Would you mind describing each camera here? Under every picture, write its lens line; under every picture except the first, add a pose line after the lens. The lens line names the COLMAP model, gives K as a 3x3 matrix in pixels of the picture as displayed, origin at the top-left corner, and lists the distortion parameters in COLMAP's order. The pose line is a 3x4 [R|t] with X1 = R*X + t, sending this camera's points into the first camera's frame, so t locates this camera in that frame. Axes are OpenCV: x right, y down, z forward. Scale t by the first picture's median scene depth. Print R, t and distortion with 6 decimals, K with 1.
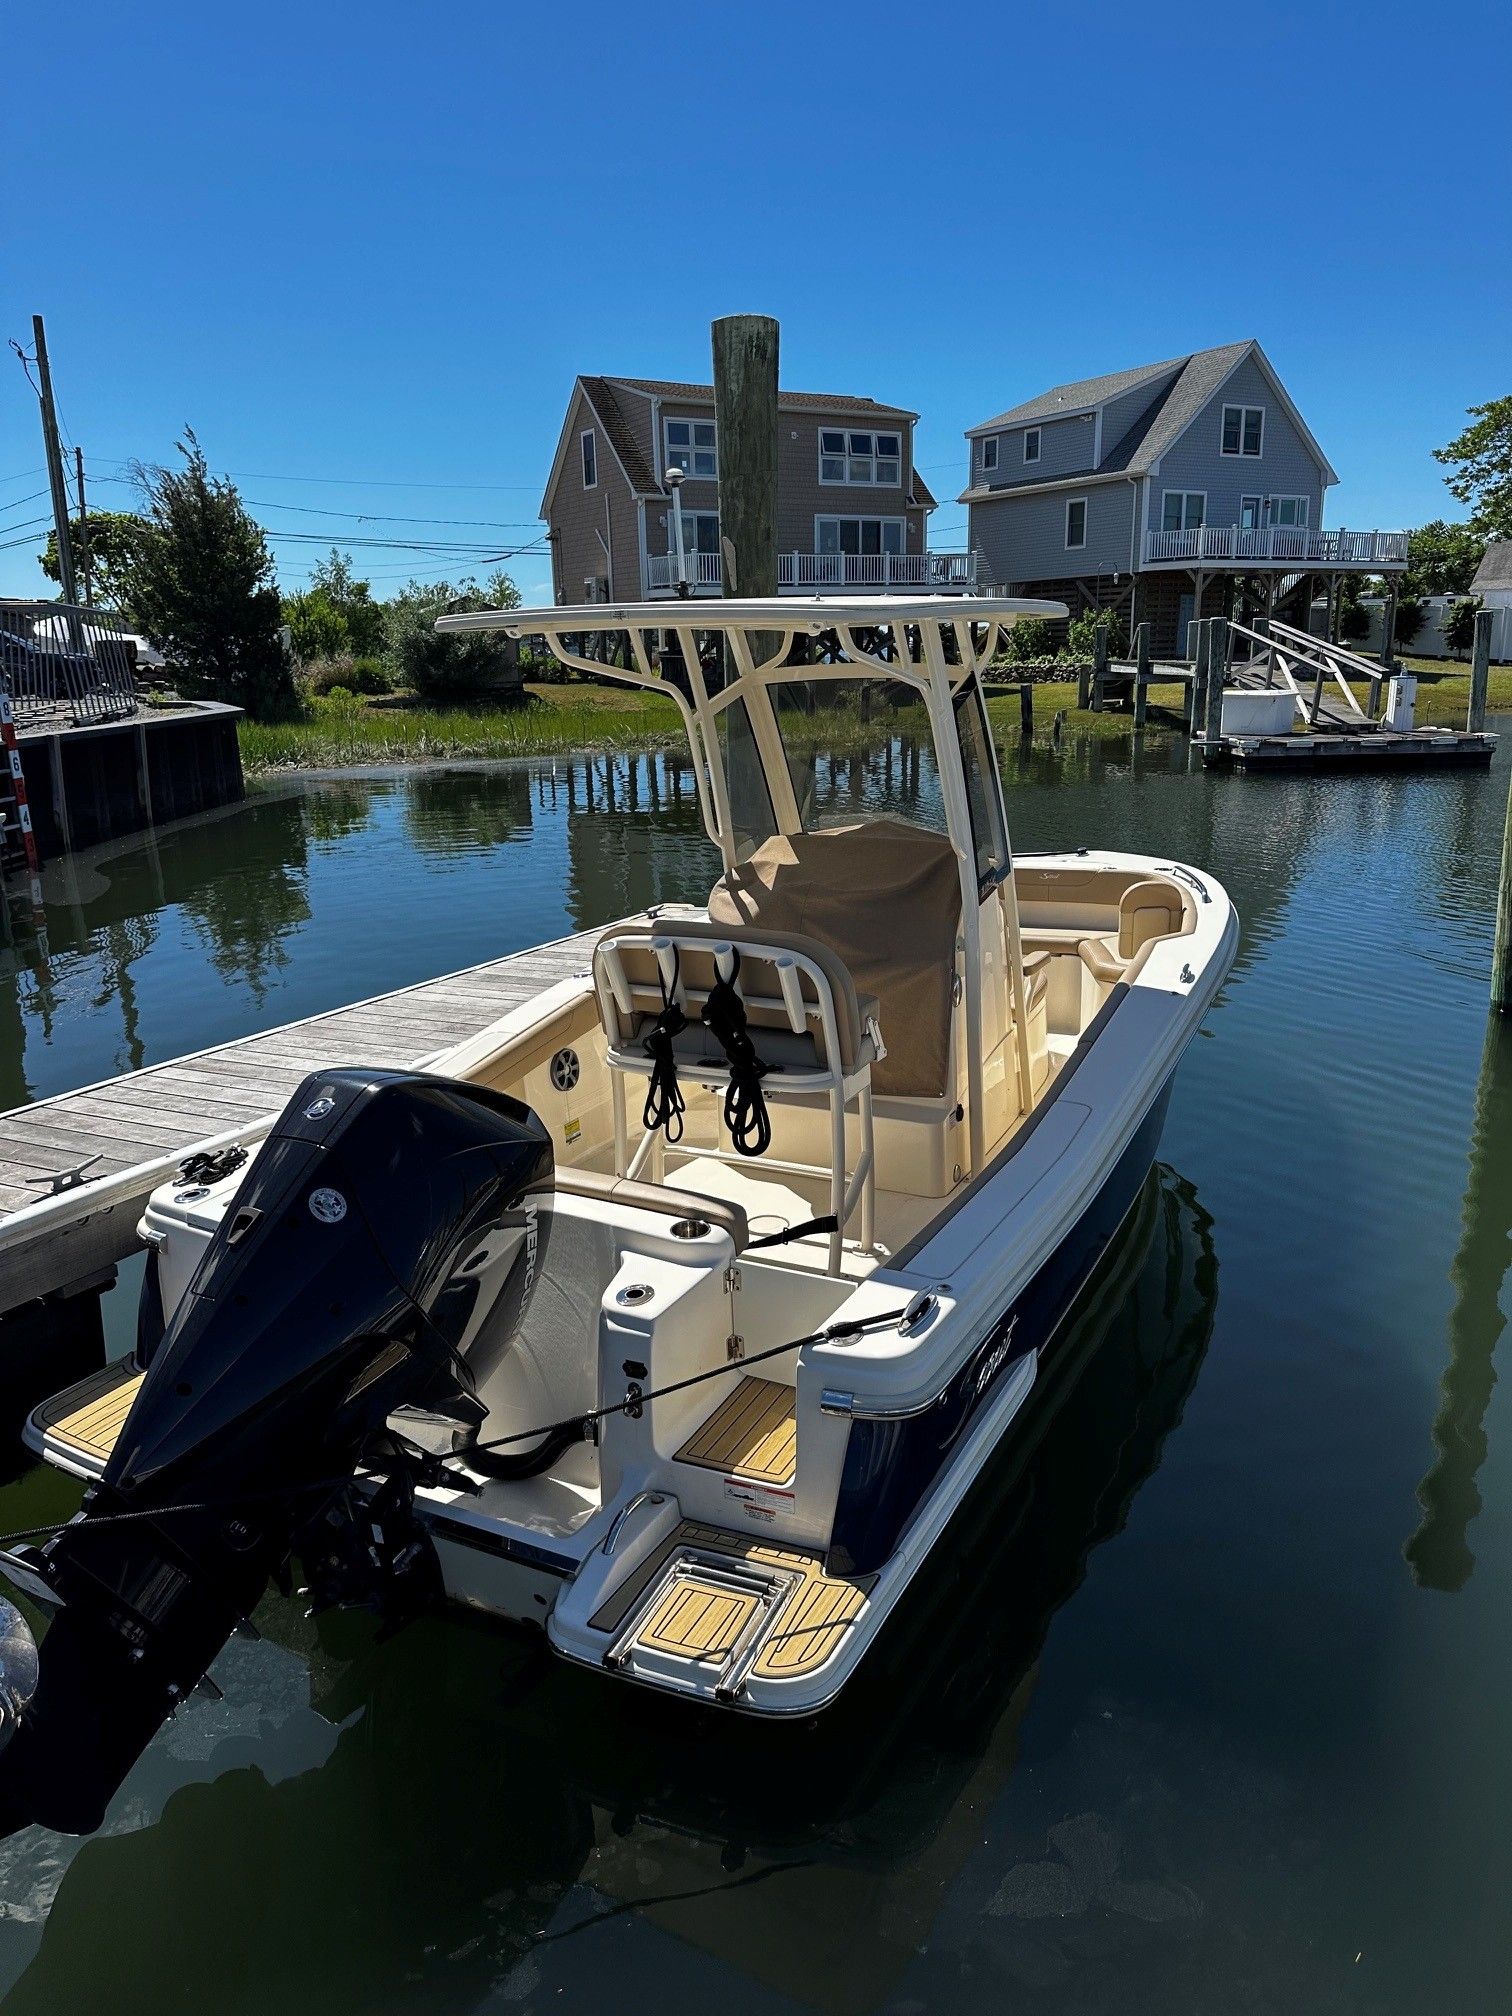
lens RADIAL K [[1423.8, 0, 748.7], [0, 1423.8, 1024.7], [0, 0, 1]] dist [0.015393, -0.024484]
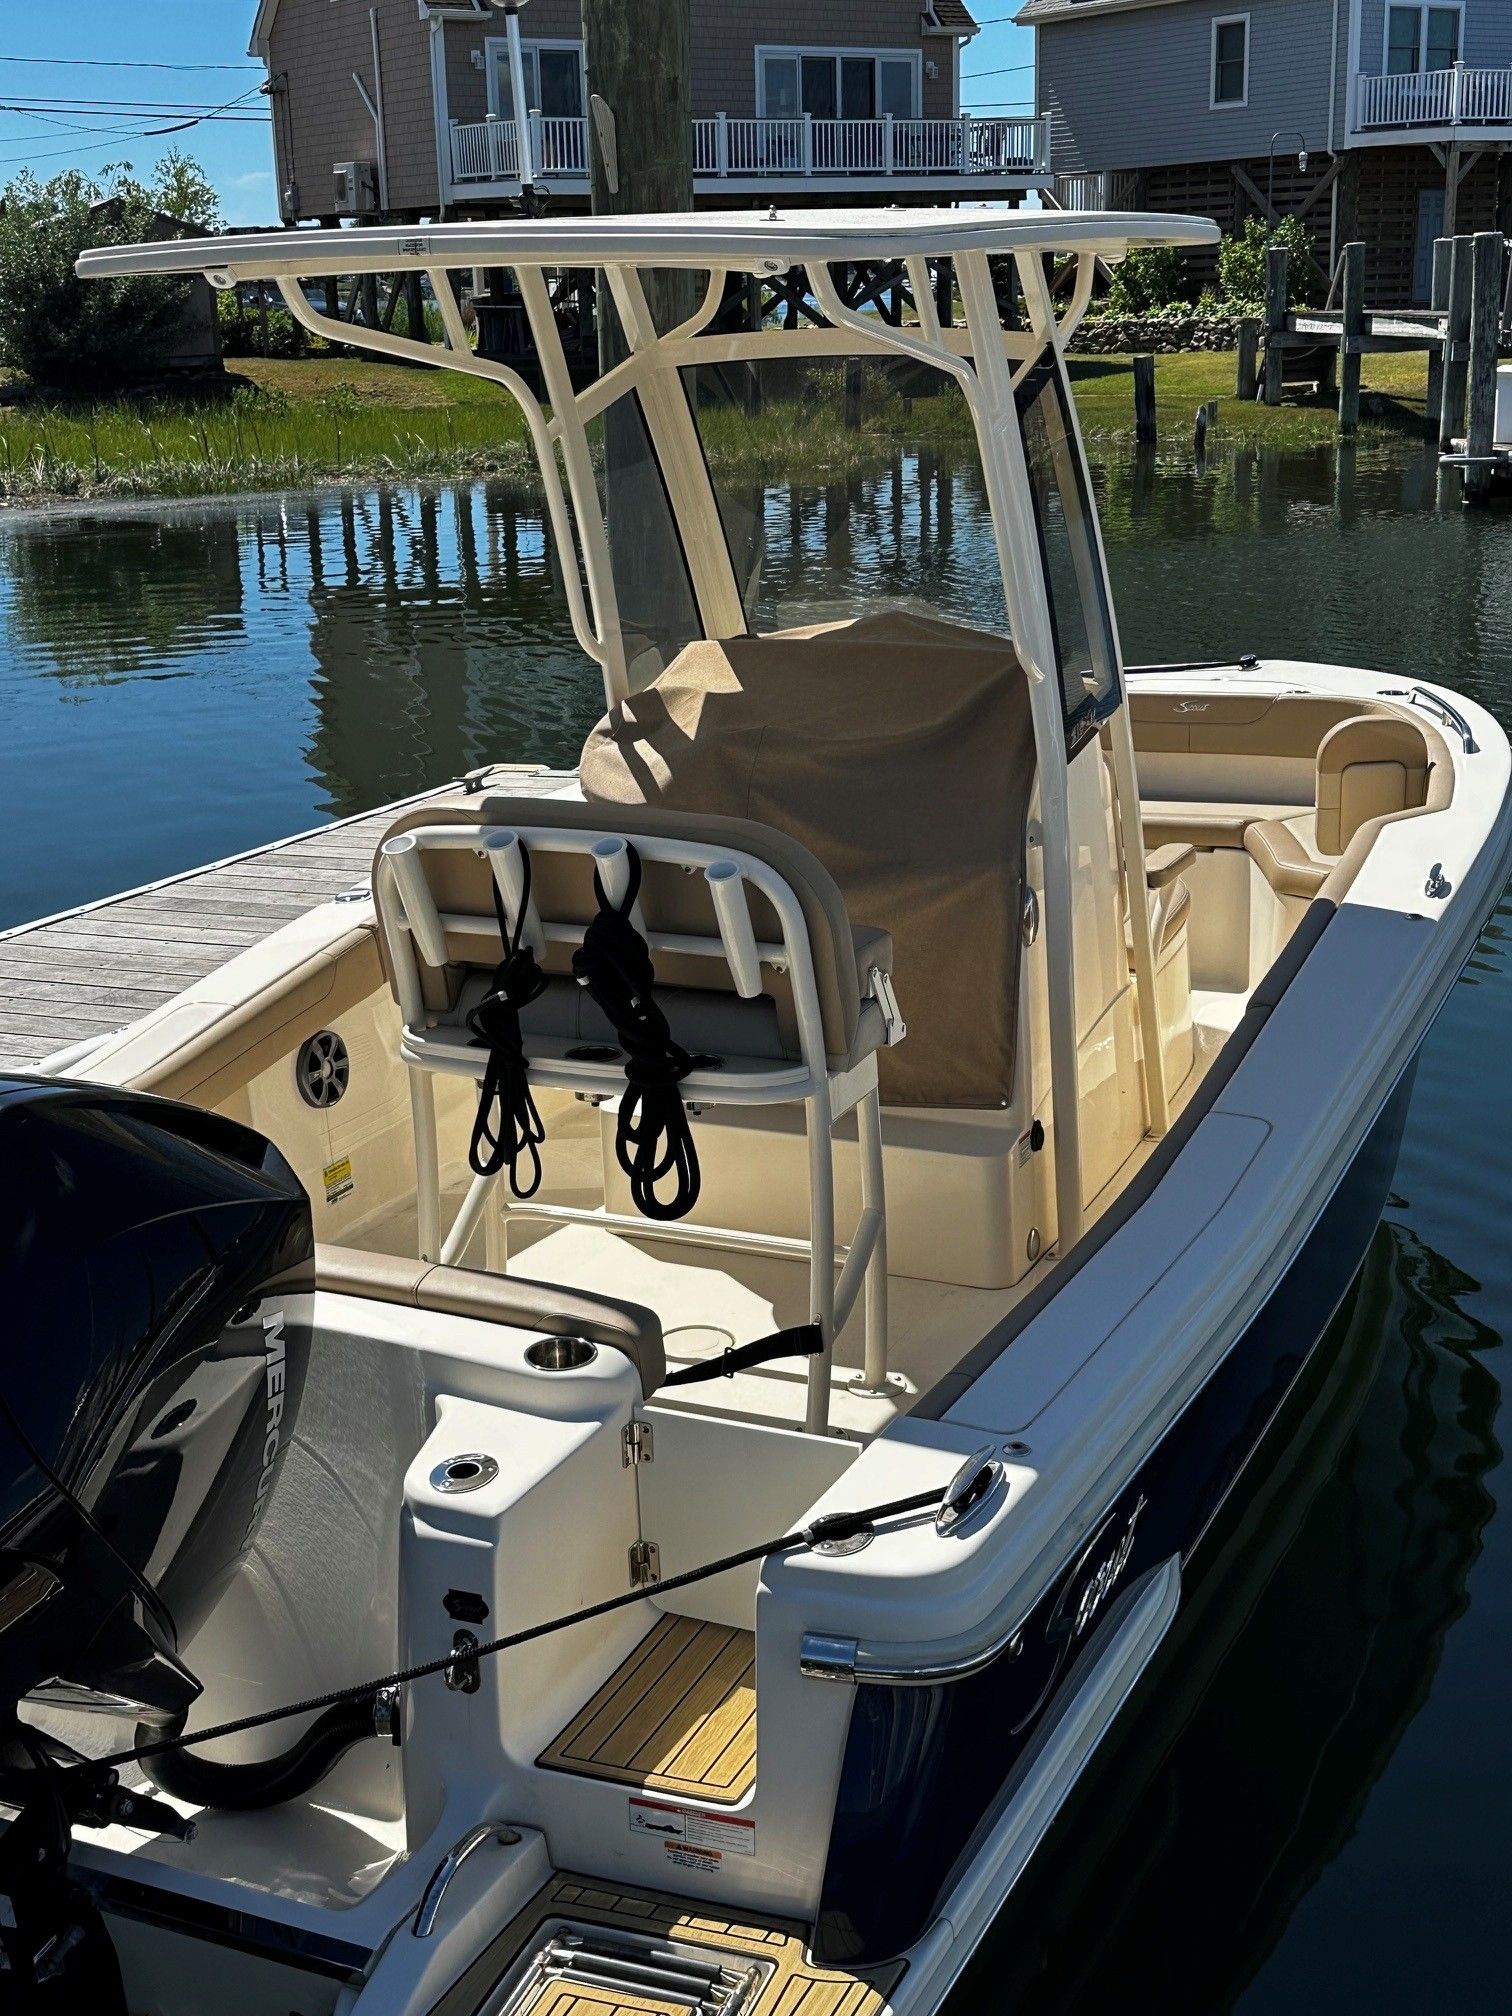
lens RADIAL K [[2599.2, 0, 734.1], [0, 2599.2, 1006.8], [0, 0, 1]] dist [0.014653, 0.000000]
pose [[0.999338, -0.014396, 0.033399, -0.003024], [0.014045, 0.999844, 0.010727, -0.001110], [-0.033548, -0.010251, 0.999385, -0.010572]]
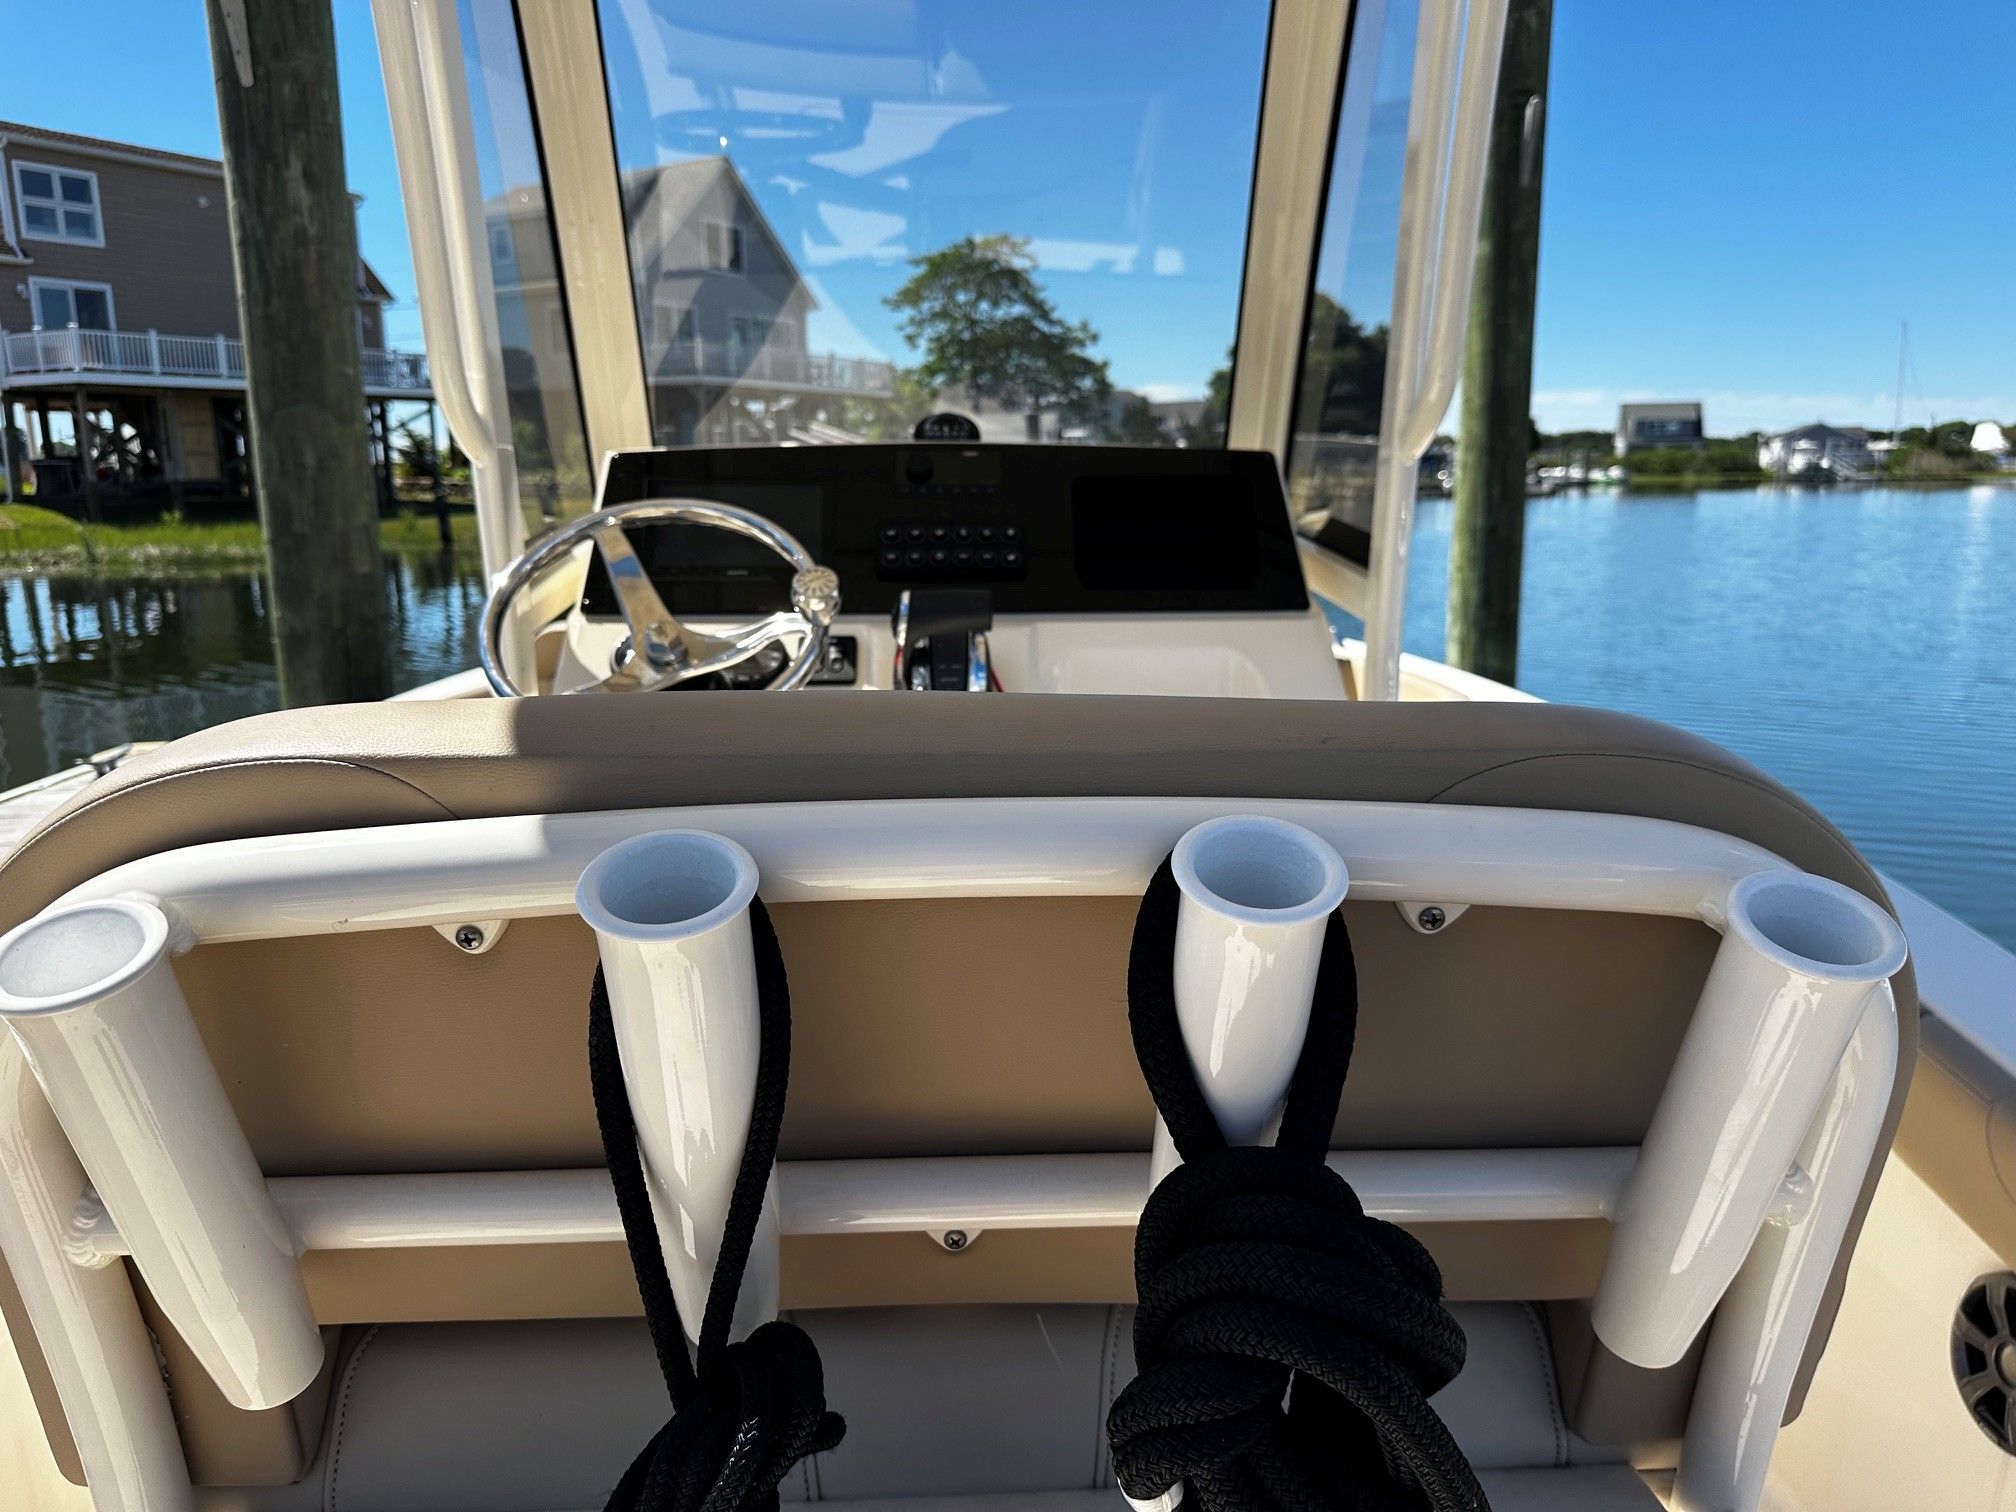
lens RADIAL K [[1424.9, 0, 1003.2], [0, 1424.9, 778.2], [0, 0, 1]] dist [0.025937, -0.057508]
pose [[0.861164, -0.086940, 0.500837, -0.068602], [0.117890, 0.992561, -0.030408, -0.042931], [-0.494468, 0.085230, 0.865007, 0.654274]]
